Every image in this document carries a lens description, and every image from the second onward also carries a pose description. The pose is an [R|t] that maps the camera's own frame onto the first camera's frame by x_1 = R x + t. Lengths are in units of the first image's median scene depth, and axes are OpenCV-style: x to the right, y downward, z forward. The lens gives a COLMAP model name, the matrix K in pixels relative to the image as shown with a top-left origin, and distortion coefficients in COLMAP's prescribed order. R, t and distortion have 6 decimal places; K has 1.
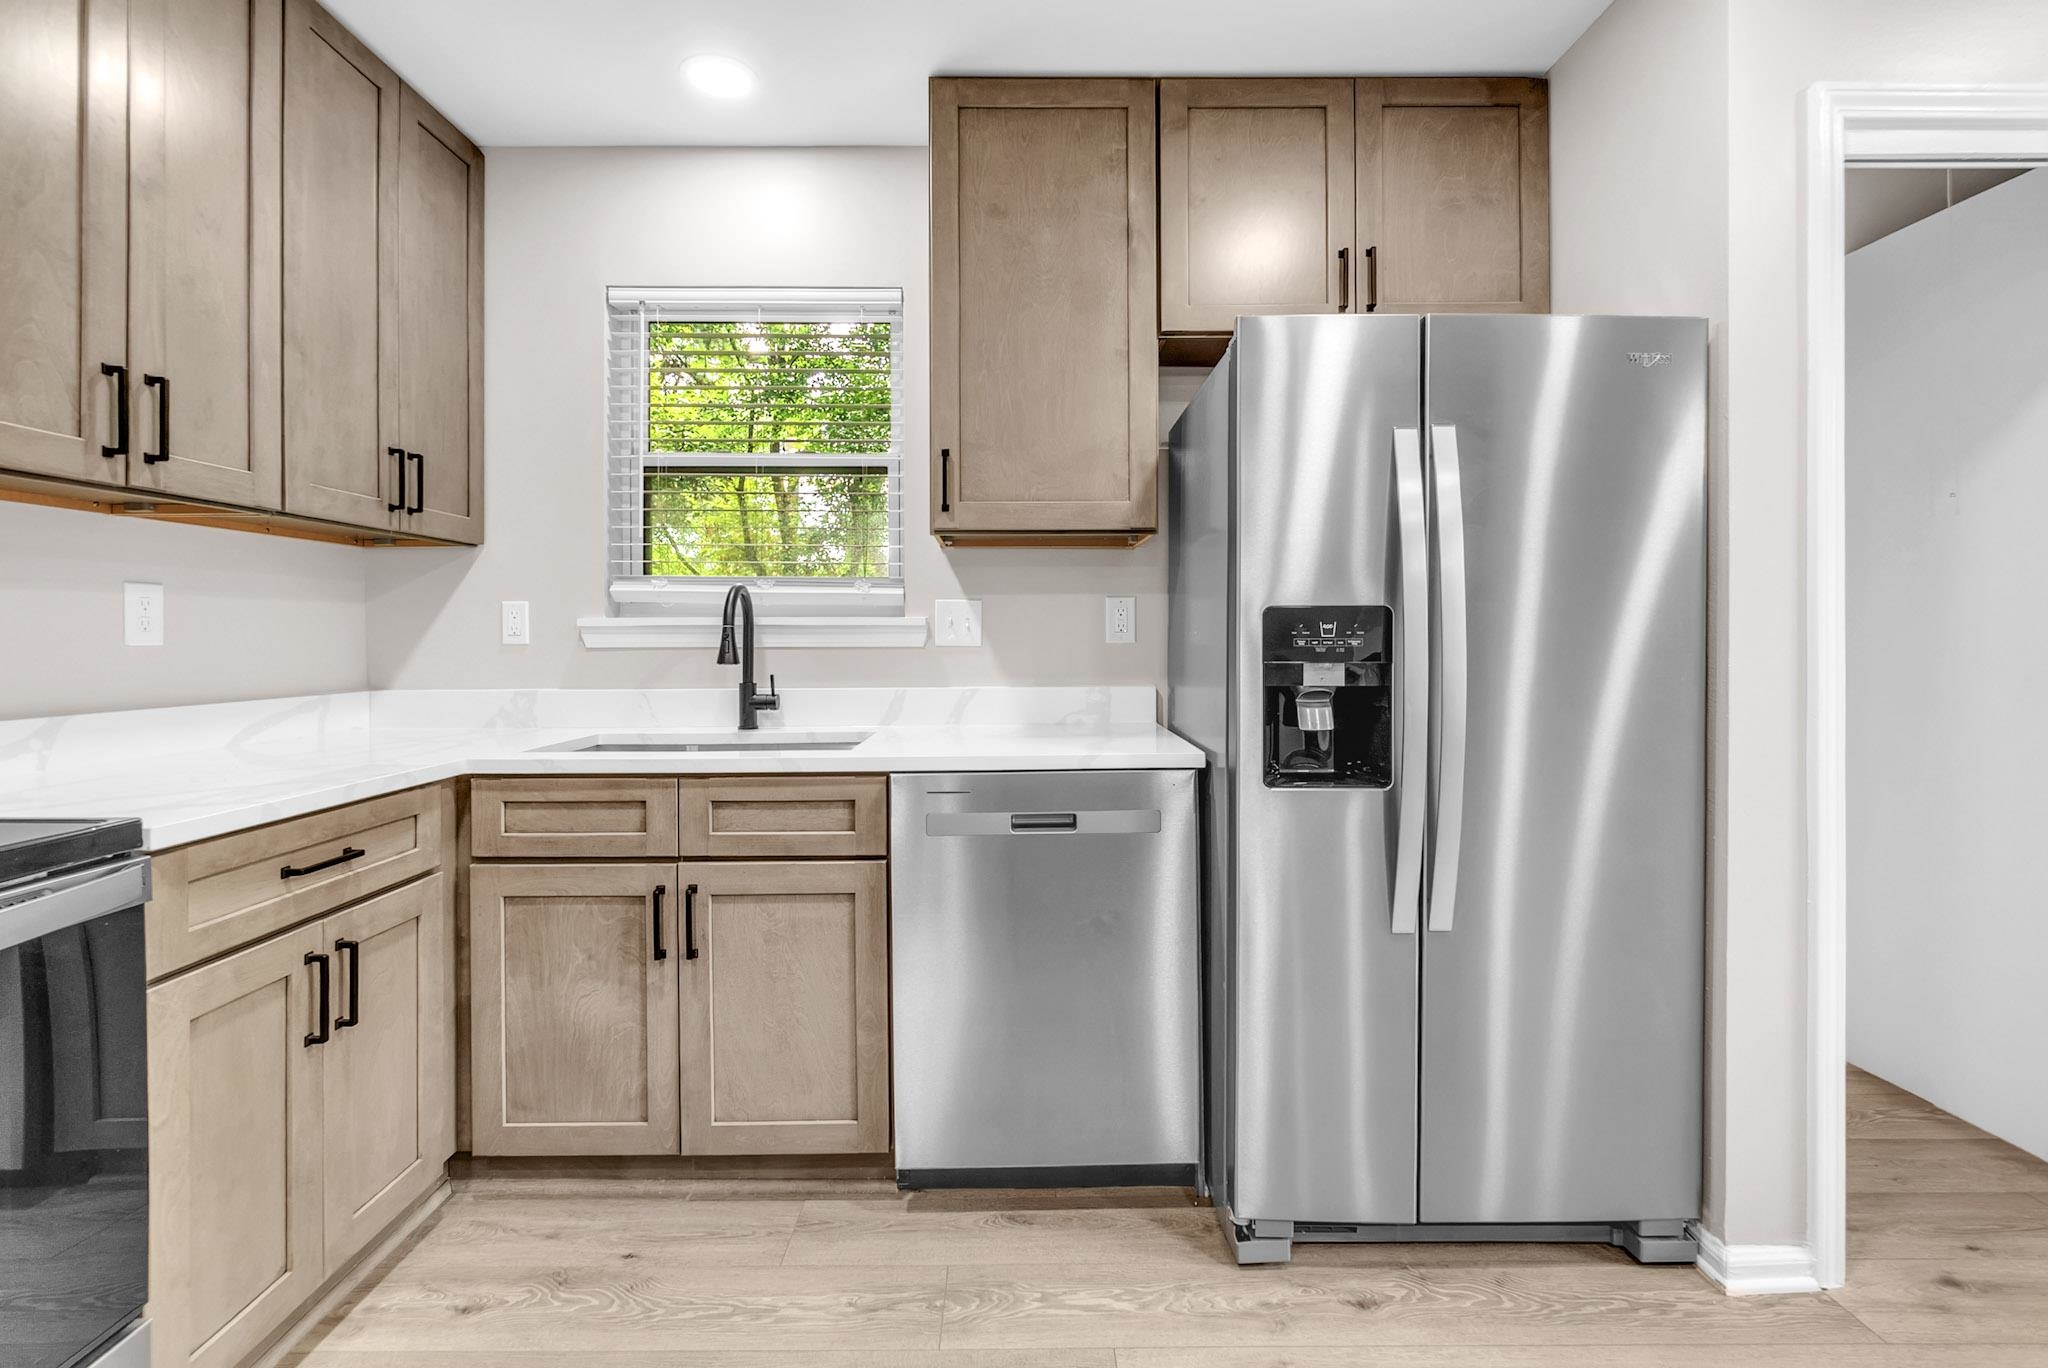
lens RADIAL K [[895.5, 0, 1015.5], [0, 895.5, 644.9], [0, 0, 1]] dist [-0.015699, 0.000324]
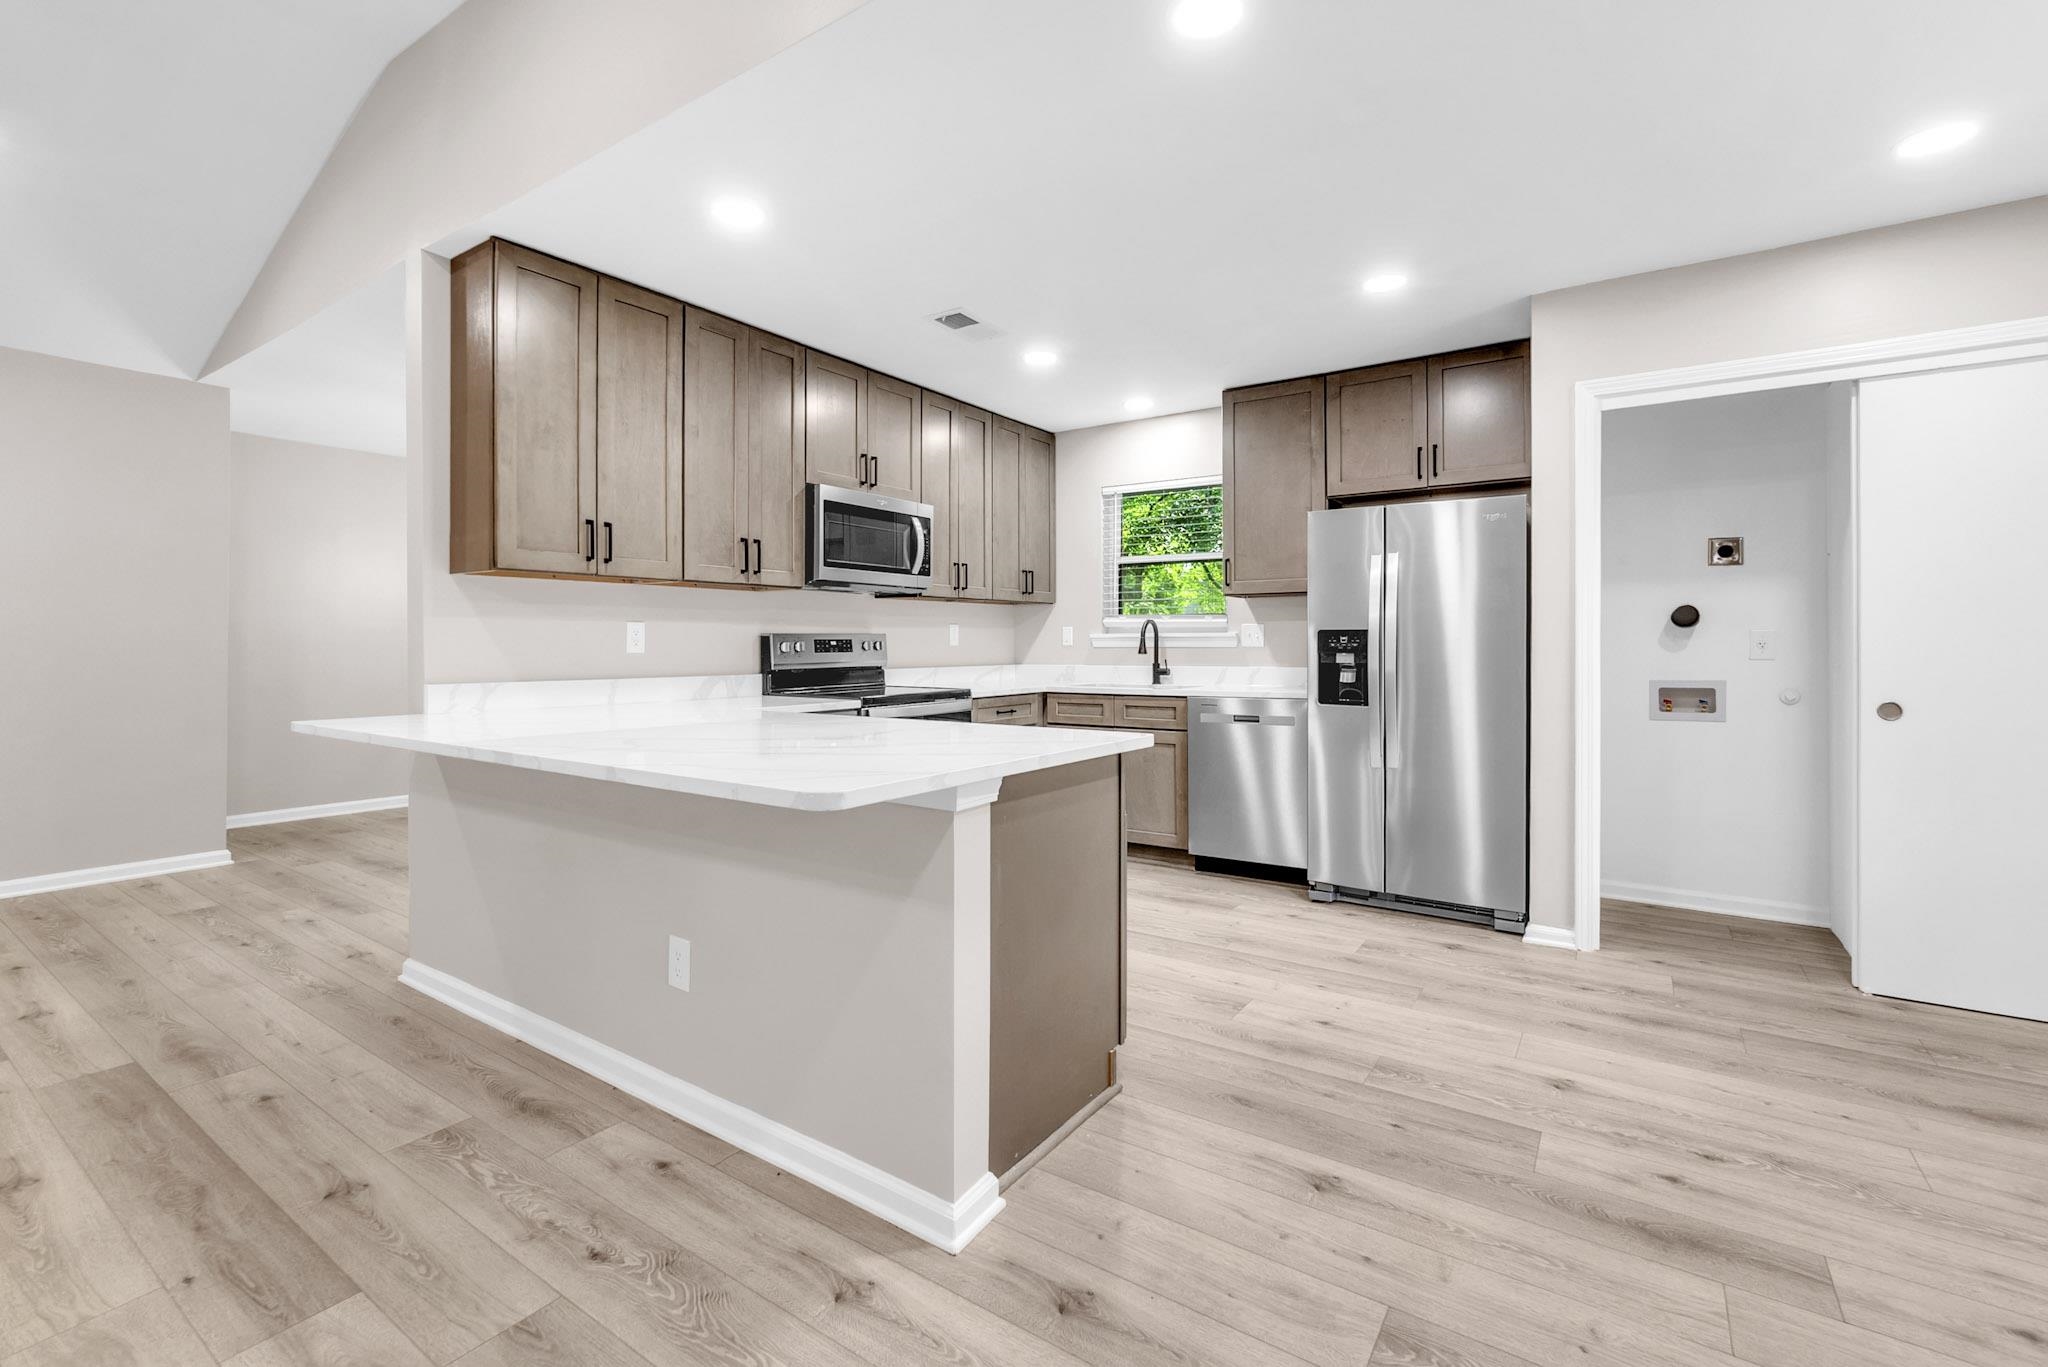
lens RADIAL K [[895.5, 0, 1015.5], [0, 895.5, 644.4], [0, 0, 1]] dist [-0.015699, 0.000324]
pose [[0.817557, -0.001320, -0.575847, 0.754870], [-0.000469, 0.999996, -0.002958, 0.003097], [0.575848, 0.002688, 0.817552, -1.106618]]
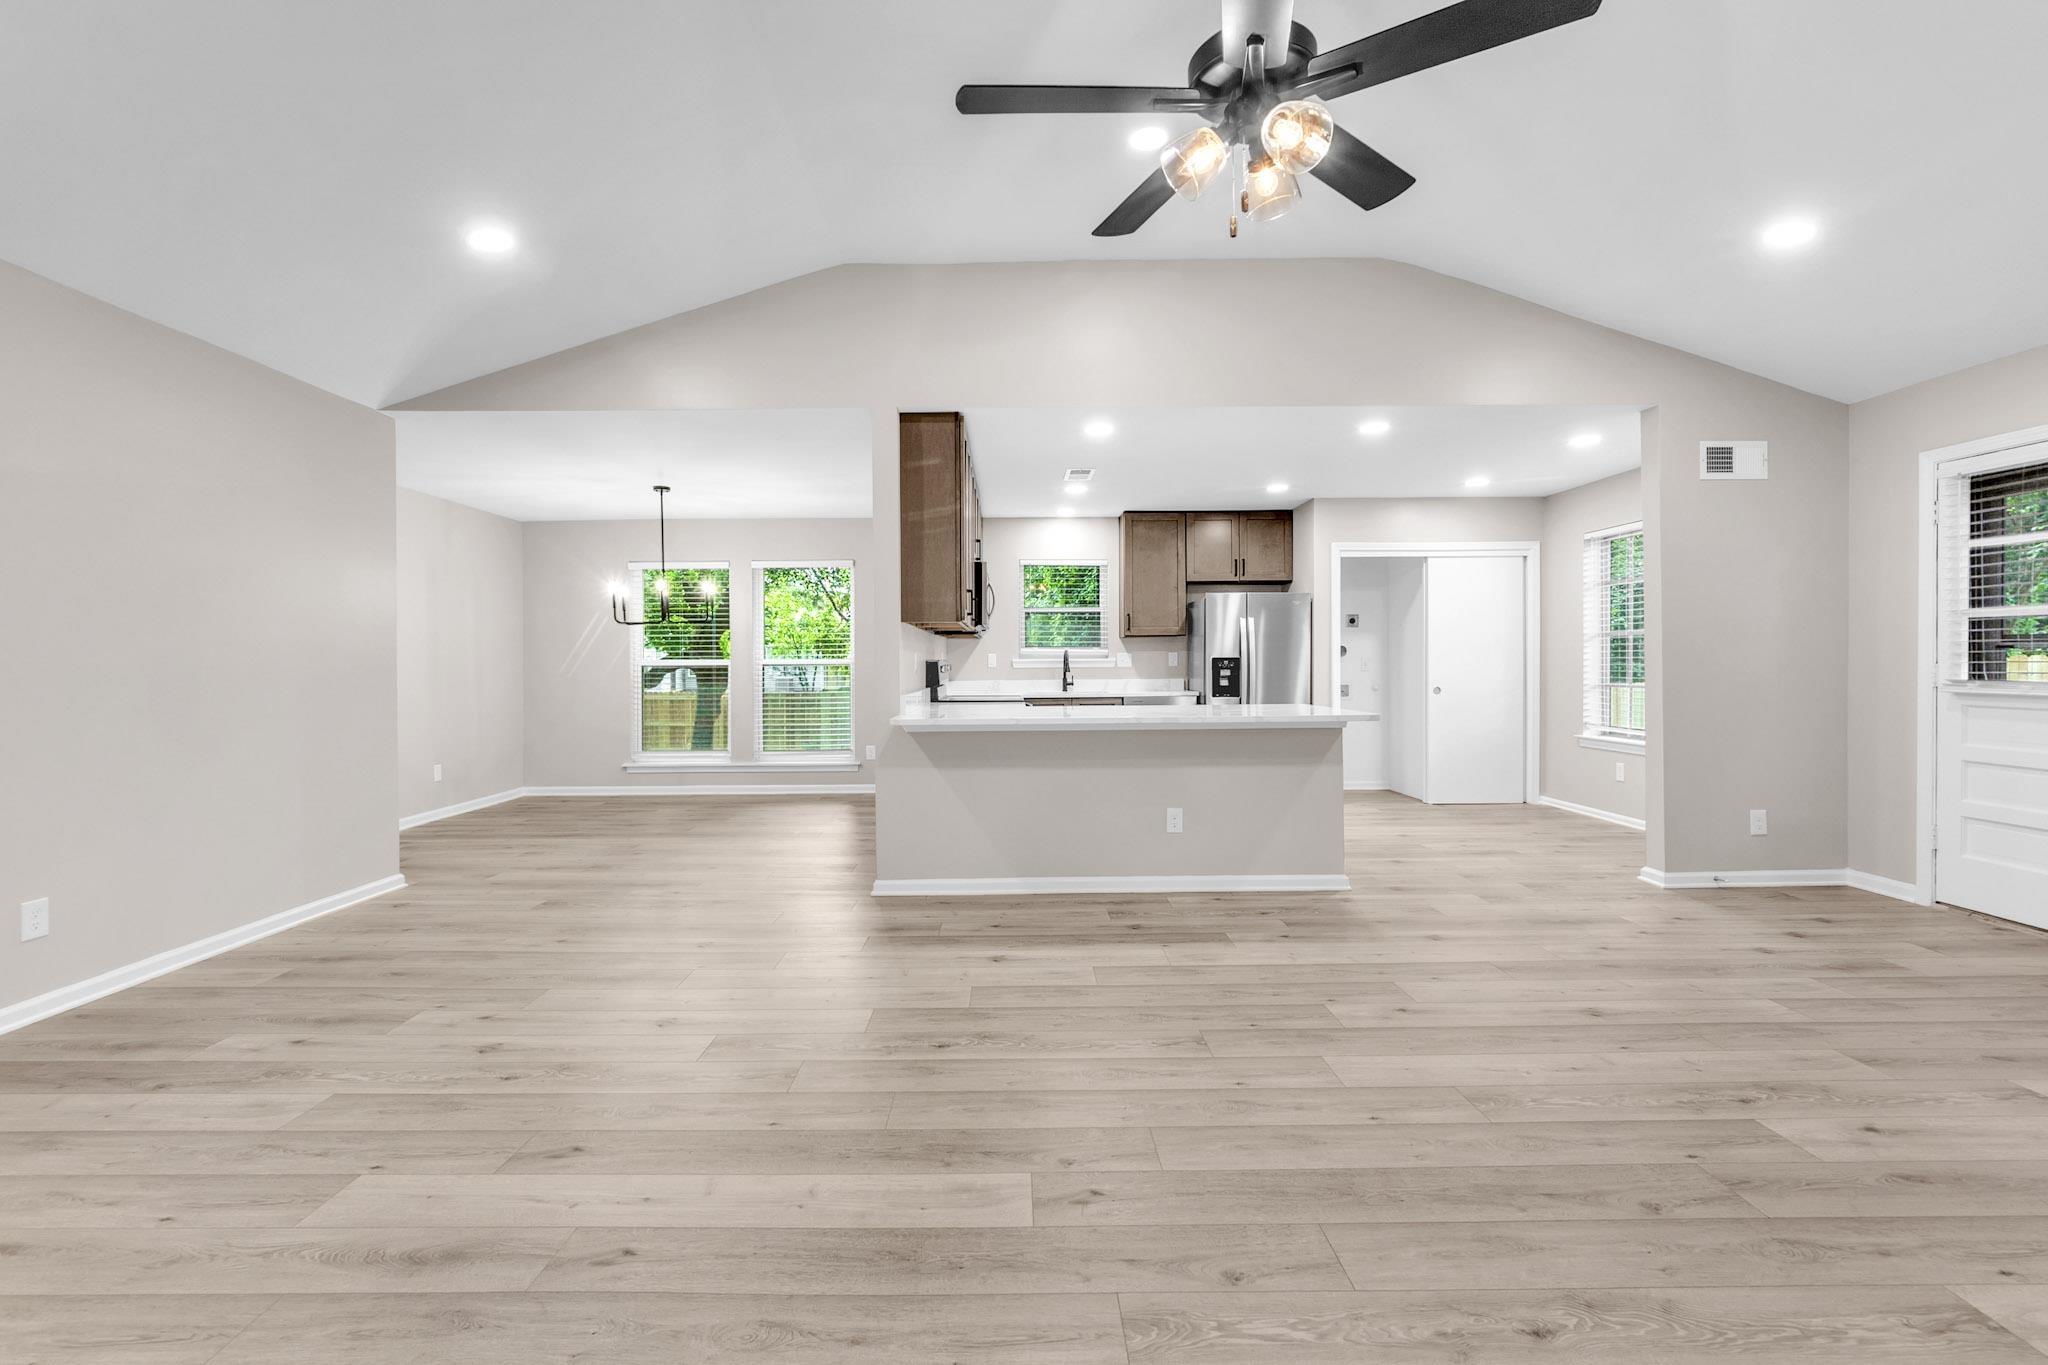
lens RADIAL K [[882.9, 0, 1002.2], [0, 882.9, 655.2], [0, 0, 1]] dist [-0.001070, 0.000140]
pose [[0.999742, -0.007478, -0.021446, -0.515604], [0.007236, 0.999909, -0.011345, -0.008698], [0.021529, 0.011187, 0.999706, -2.623405]]
